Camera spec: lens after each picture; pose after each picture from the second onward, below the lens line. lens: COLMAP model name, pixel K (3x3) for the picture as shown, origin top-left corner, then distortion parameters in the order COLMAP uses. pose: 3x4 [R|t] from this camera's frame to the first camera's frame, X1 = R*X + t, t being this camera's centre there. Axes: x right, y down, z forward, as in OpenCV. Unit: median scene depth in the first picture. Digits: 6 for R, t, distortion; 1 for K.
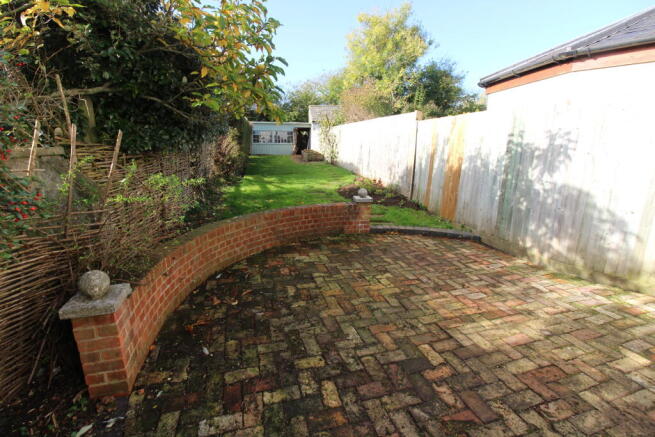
lens RADIAL K [[310.7, 0, 317.6], [0, 310.7, 216.8], [0, 0, 1]] dist [-0.001680, -0.001180]
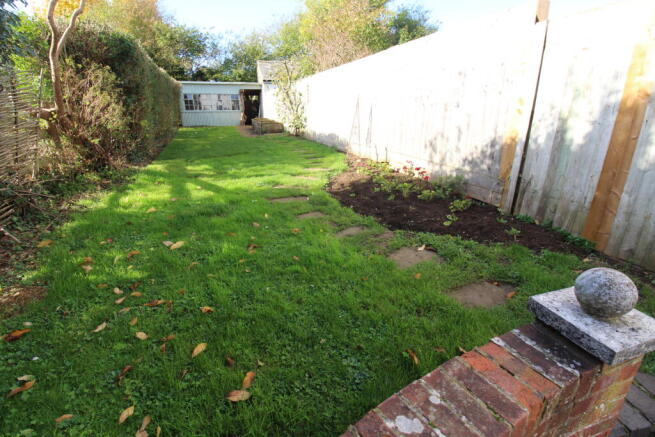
lens RADIAL K [[310.7, 0, 317.6], [0, 310.7, 216.8], [0, 0, 1]] dist [-0.001680, -0.001180]
pose [[0.988463, -0.064272, 0.137149, -0.013143], [0.052062, 0.994505, 0.090826, -0.040694], [-0.142233, -0.082638, 0.986378, 0.229262]]
